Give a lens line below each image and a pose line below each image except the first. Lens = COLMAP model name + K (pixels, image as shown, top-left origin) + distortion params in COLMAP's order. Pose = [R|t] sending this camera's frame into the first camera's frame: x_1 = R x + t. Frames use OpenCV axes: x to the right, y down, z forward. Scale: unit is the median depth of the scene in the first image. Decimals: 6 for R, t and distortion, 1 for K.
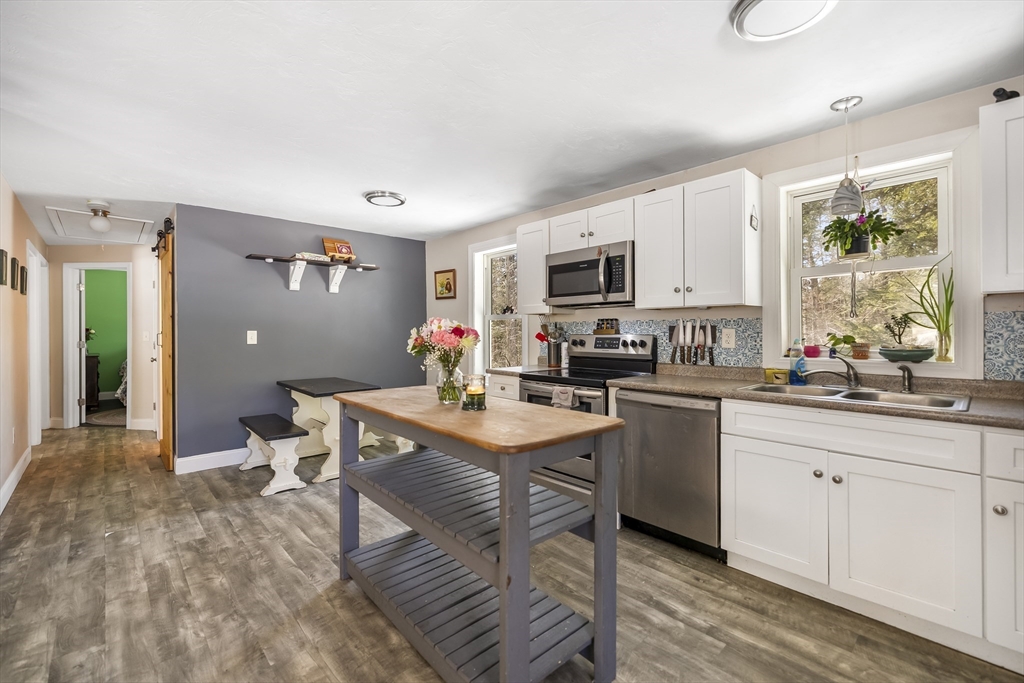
lens RADIAL K [[440.2, 0, 509.8], [0, 440.2, 334.6], [0, 0, 1]] dist [0.000761, -0.000137]
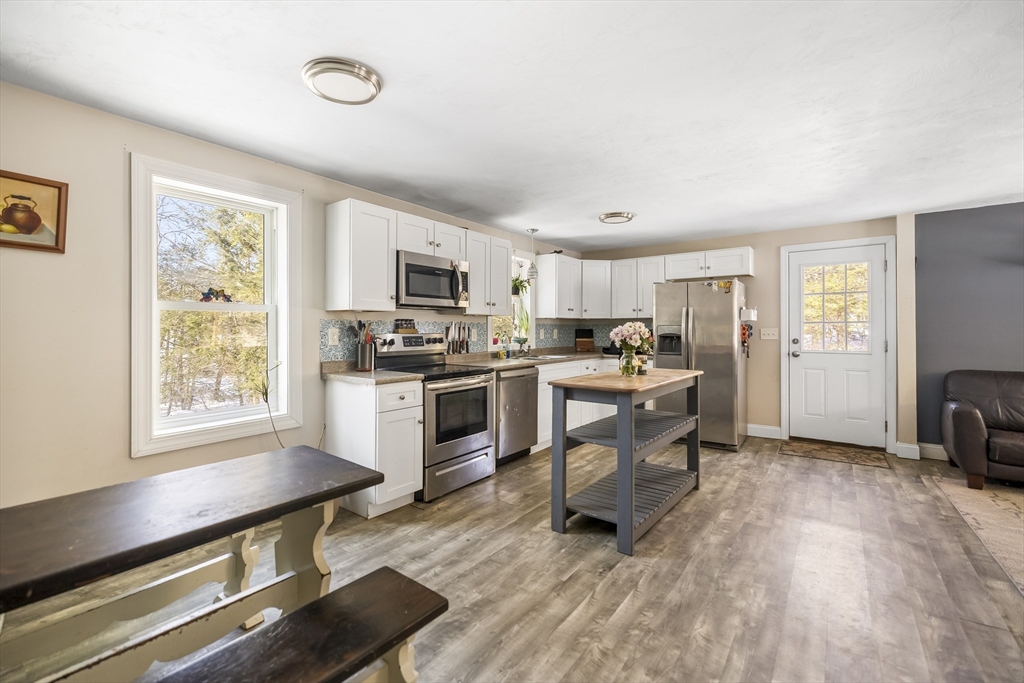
lens RADIAL K [[440.2, 0, 509.8], [0, 440.2, 328.8], [0, 0, 1]] dist [0.000761, -0.000137]
pose [[-0.184650, 0.005461, 0.982789, -1.118402], [0.009745, 0.999946, -0.003725, -0.007101], [-0.982756, 0.008890, -0.184693, 1.189978]]
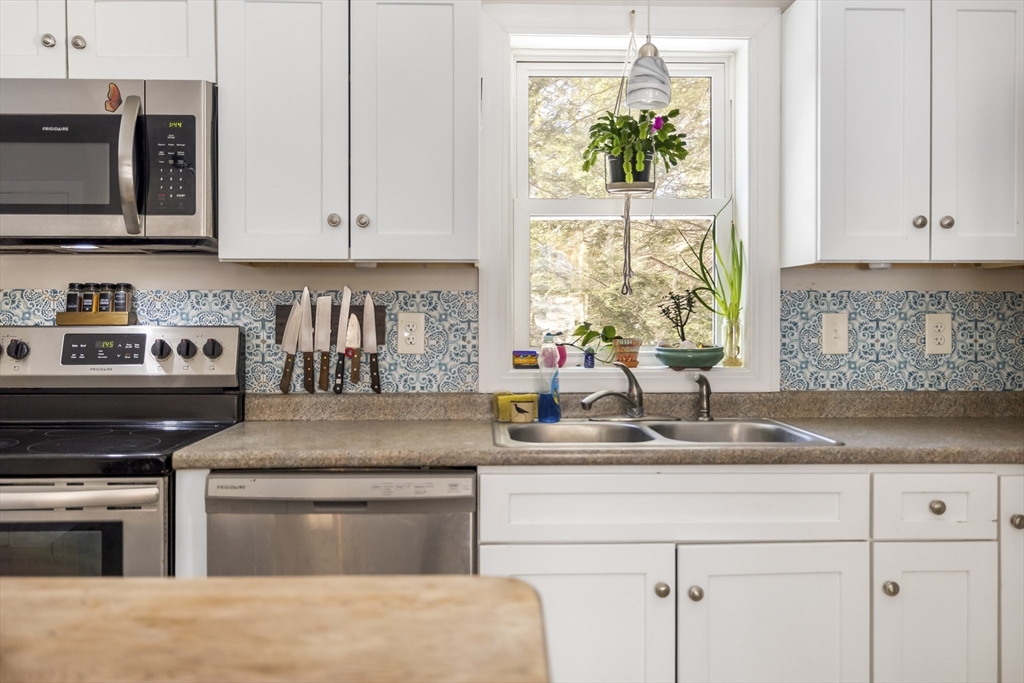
lens RADIAL K [[884.5, 0, 513.8], [0, 884.5, 317.8], [0, 0, 1]] dist [-0.005708, 0.024861]
pose [[0.649897, 0.003406, 0.760015, -0.149290], [0.003398, 0.999967, -0.007387, -0.000618], [-0.760015, 0.007384, 0.649863, 0.312453]]
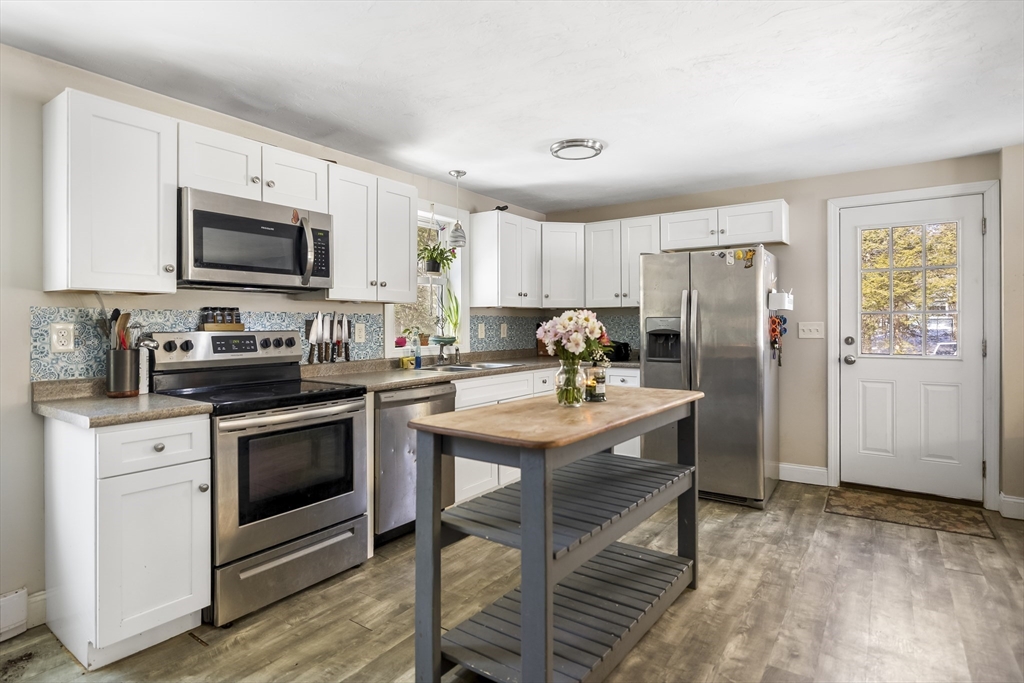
lens RADIAL K [[543.6, 0, 512.6], [0, 543.6, 327.6], [0, 0, 1]] dist [-0.001039, -0.001311]
pose [[-0.214804, -0.001272, 0.976656, -0.832815], [0.012359, 0.999916, 0.004021, -0.004953], [-0.976579, 0.012935, -0.214771, 0.942004]]
